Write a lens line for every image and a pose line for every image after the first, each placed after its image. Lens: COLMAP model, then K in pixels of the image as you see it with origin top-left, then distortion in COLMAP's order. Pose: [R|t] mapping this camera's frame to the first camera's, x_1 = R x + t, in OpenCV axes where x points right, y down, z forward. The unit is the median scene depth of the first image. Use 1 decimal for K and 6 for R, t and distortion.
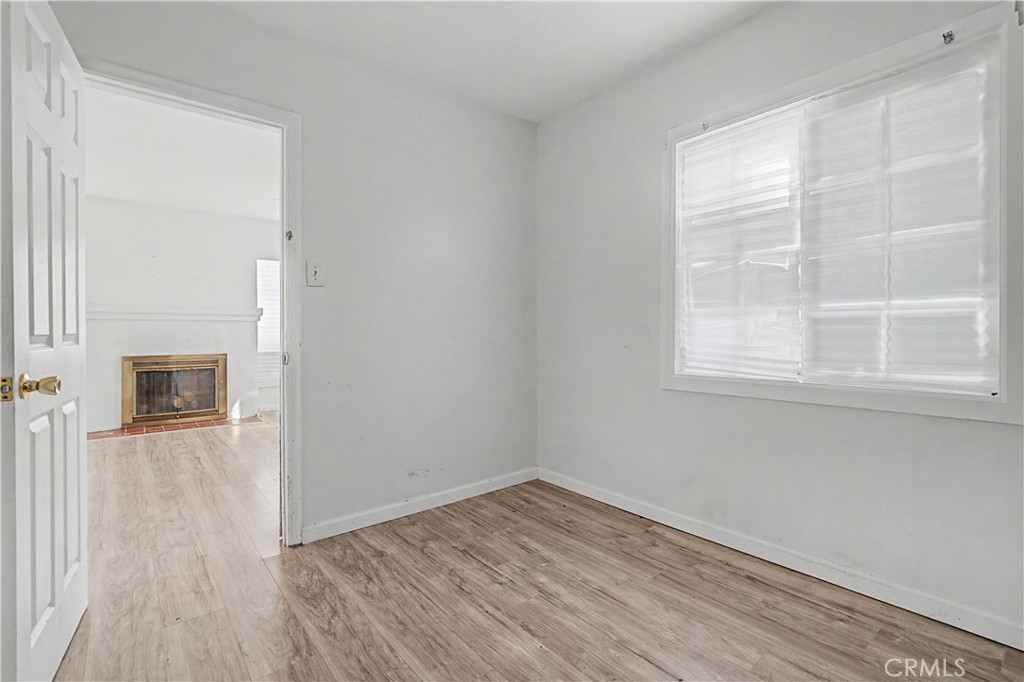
lens RADIAL K [[468.3, 0, 512.1], [0, 468.3, 339.4], [0, 0, 1]] dist [-0.000394, 0.000326]
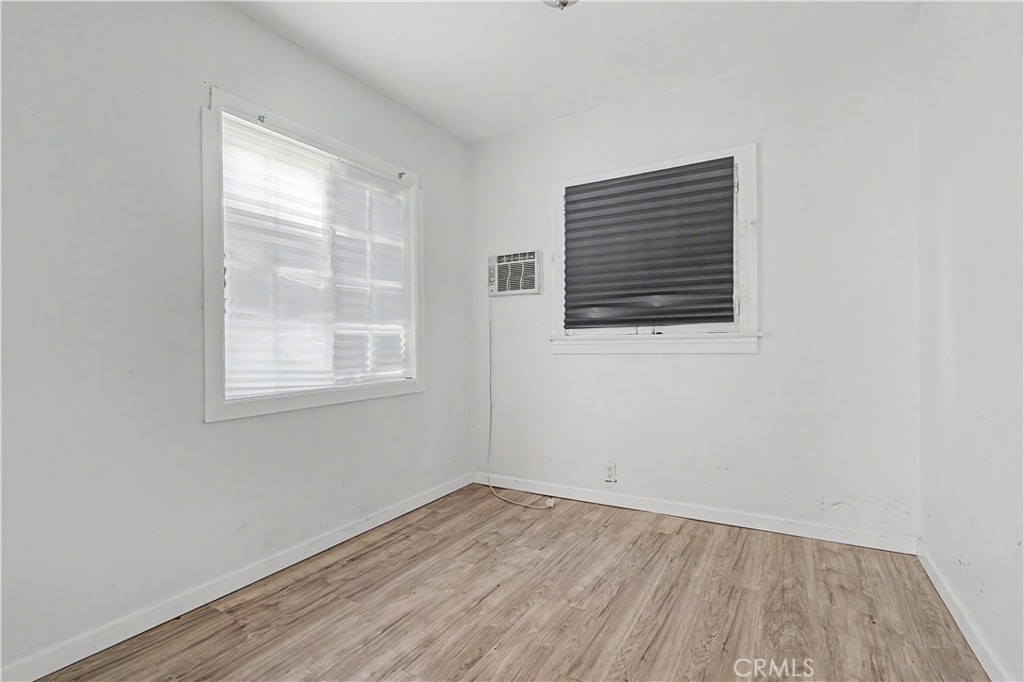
lens RADIAL K [[493.9, 0, 512.6], [0, 493.9, 351.4], [0, 0, 1]] dist [-0.001586, 0.000293]
pose [[-0.357040, -0.008966, 0.934046, -0.750331], [0.027390, 0.999423, 0.020064, -0.014592], [-0.933687, 0.032747, -0.356588, 1.038017]]
